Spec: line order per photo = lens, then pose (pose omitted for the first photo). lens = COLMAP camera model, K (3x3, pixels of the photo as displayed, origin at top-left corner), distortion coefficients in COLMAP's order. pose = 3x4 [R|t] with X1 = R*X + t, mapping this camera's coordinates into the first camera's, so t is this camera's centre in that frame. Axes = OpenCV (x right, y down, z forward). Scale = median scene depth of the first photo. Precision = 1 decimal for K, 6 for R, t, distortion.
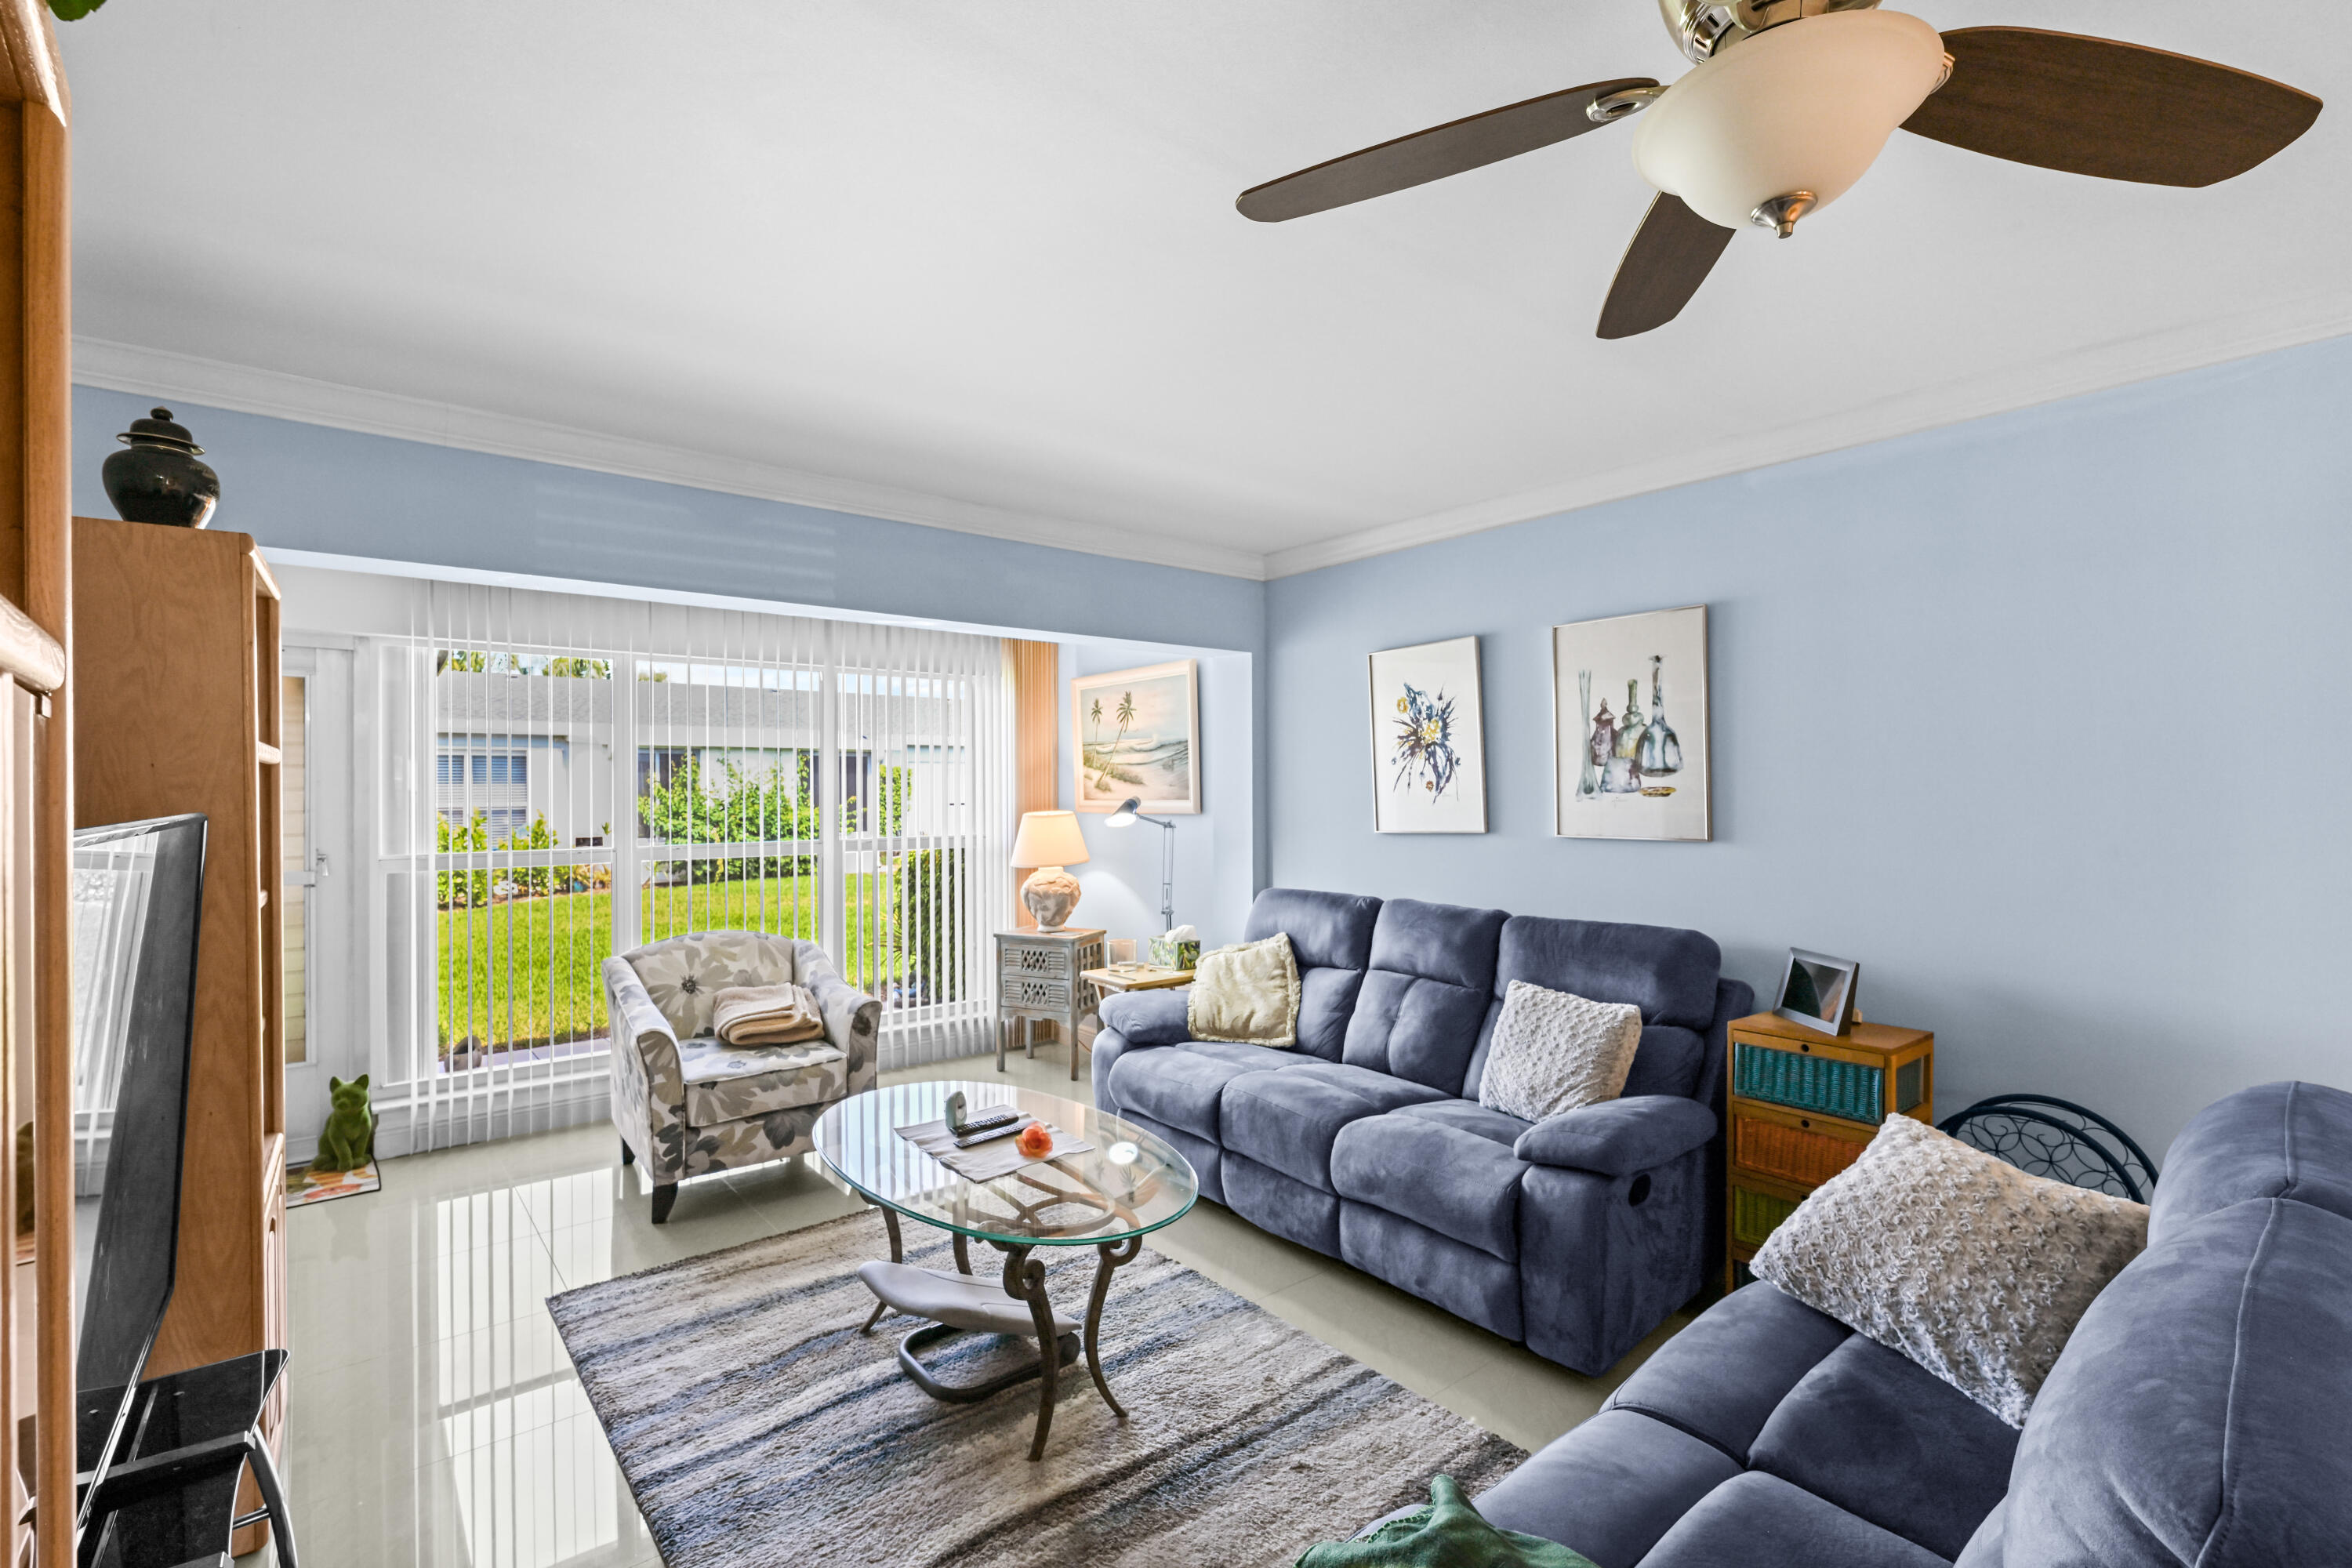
lens RADIAL K [[1045.3, 0, 1170.3], [0, 1045.3, 785.2], [0, 0, 1]] dist [-0.000272, 0.000317]
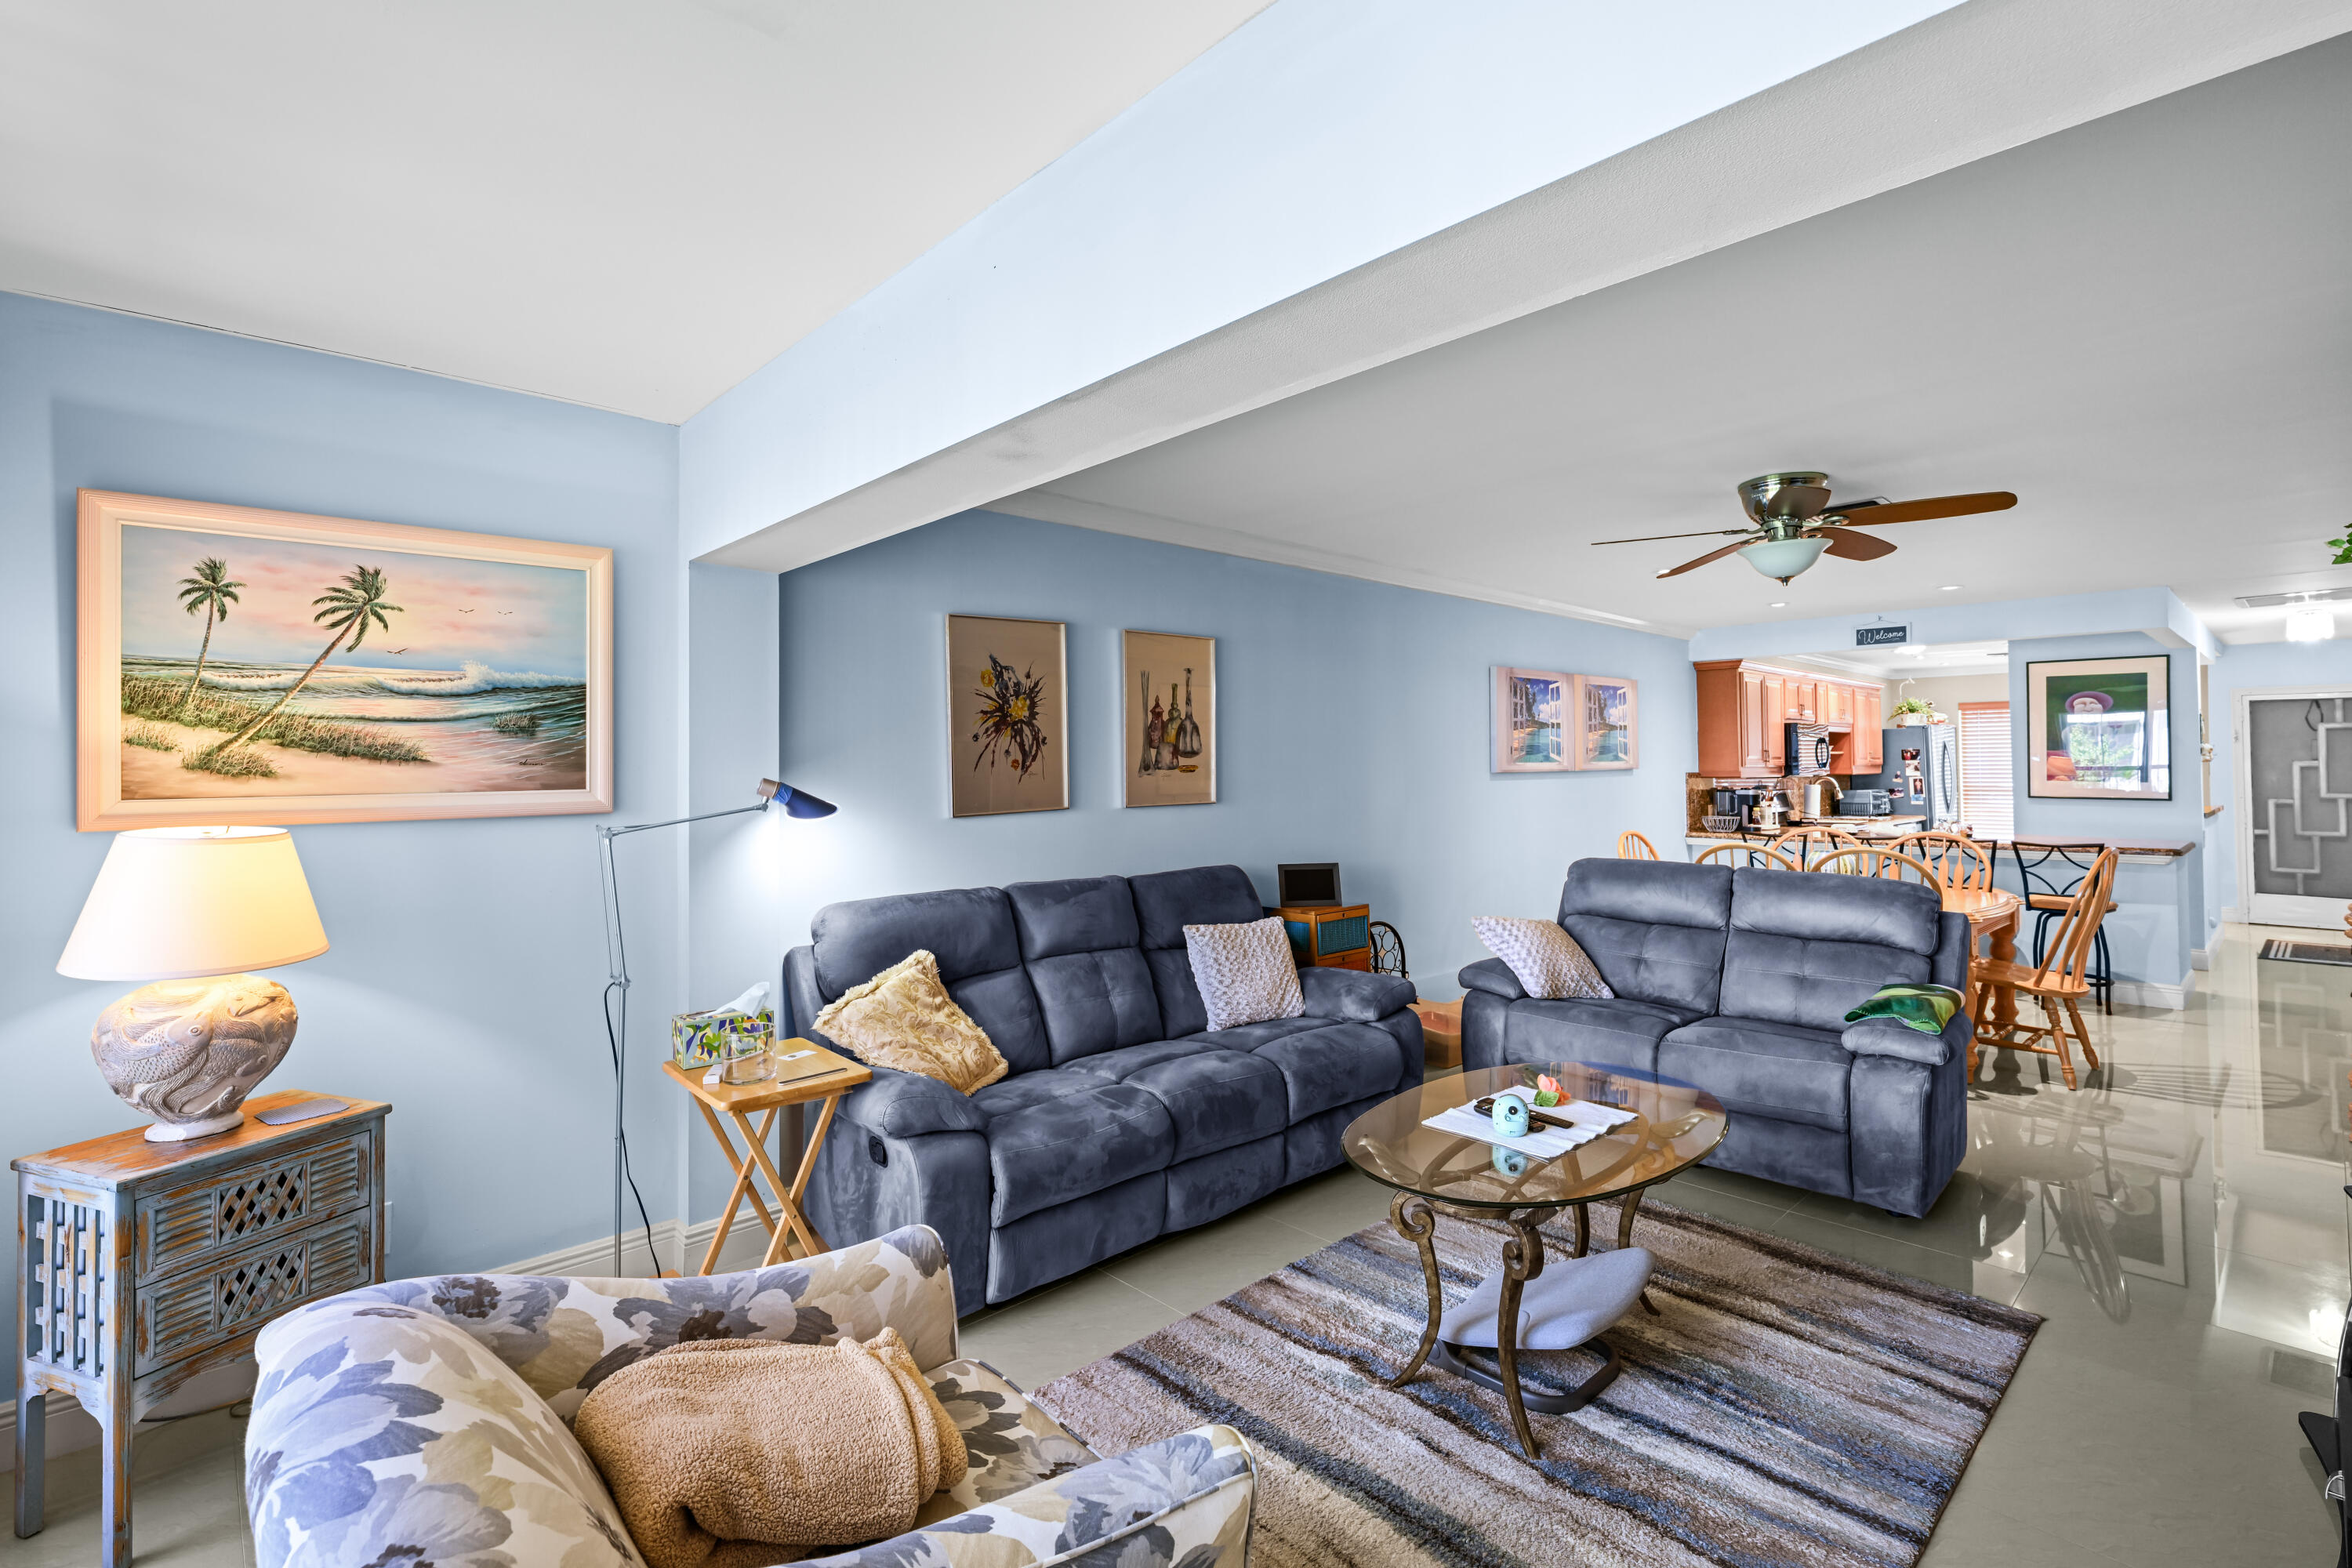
lens RADIAL K [[1065.7, 0, 1182.0], [0, 1065.7, 741.5], [0, 0, 1]] dist [0.000515, -0.000008]
pose [[-0.064163, 0.032595, 0.997407, -0.762934], [0.009158, 0.999444, -0.032072, 0.012611], [-0.997897, 0.007077, -0.064425, 0.920540]]
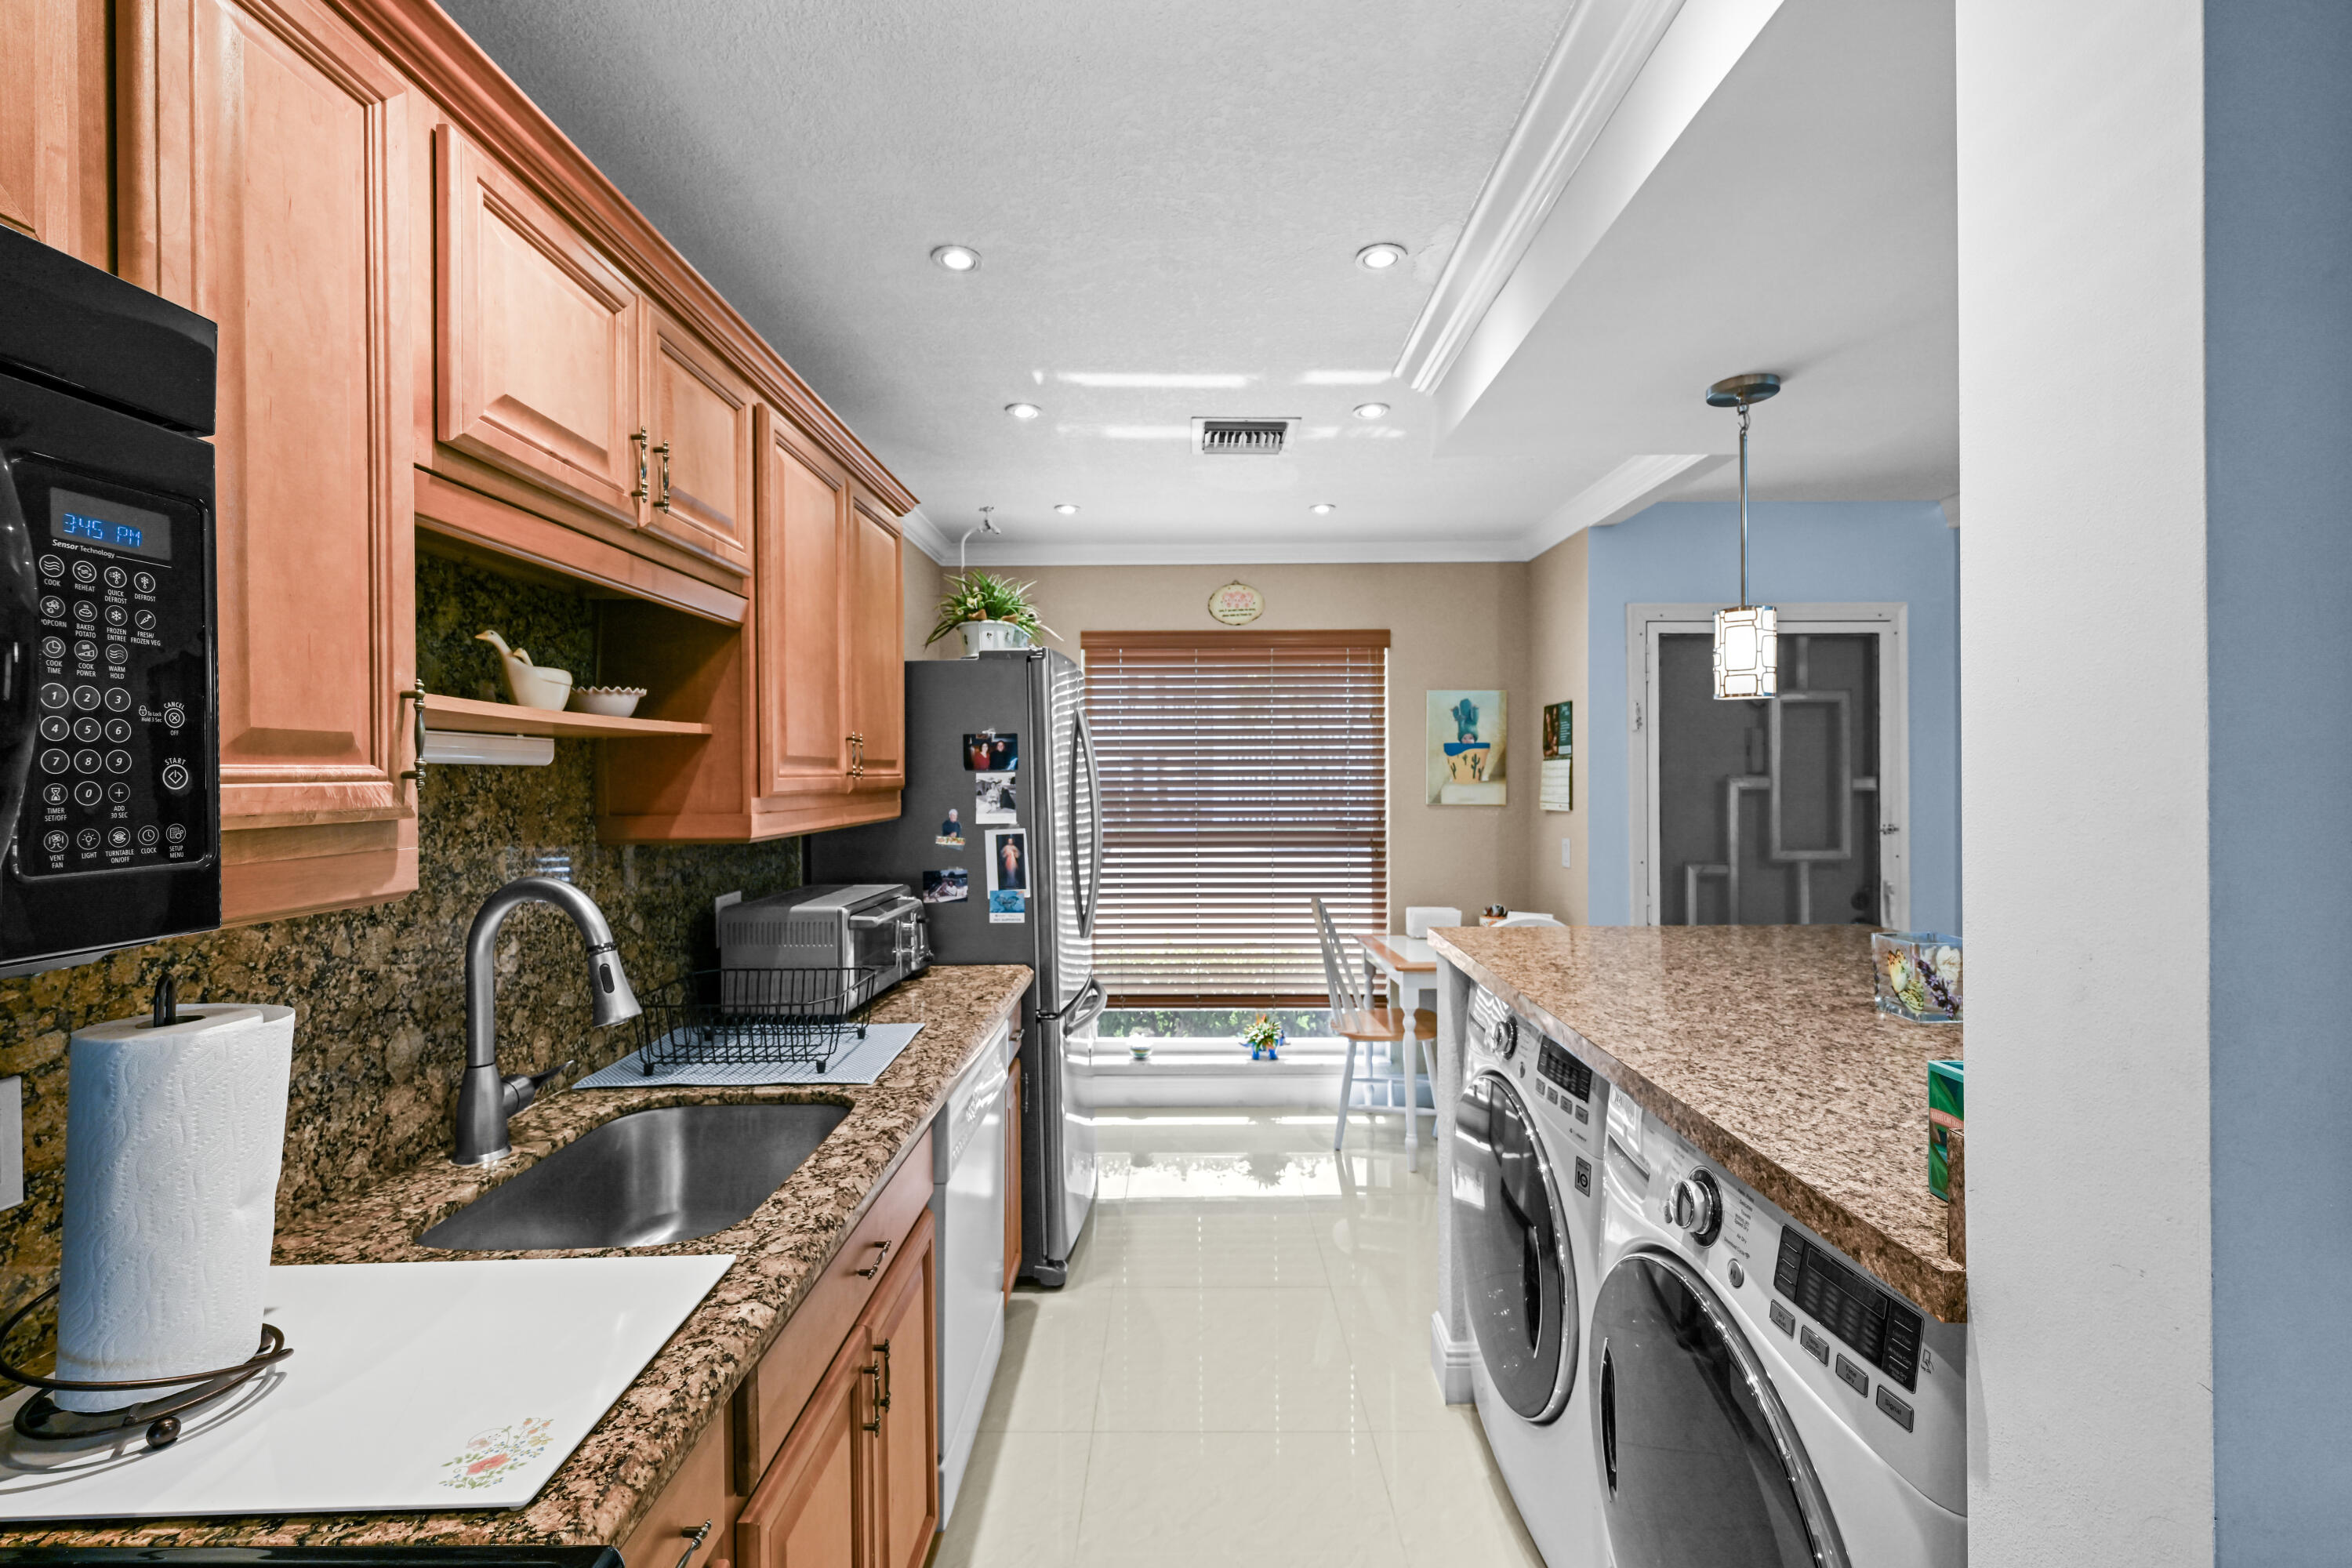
lens RADIAL K [[993.6, 0, 1176.9], [0, 993.6, 778.8], [0, 0, 1]] dist [0.000073, 0.000196]
pose [[-0.768829, 0.007409, 0.639411, 1.247981], [0.012130, 0.999922, 0.002999, -0.004483], [-0.639339, 0.010062, -0.768859, -0.627014]]
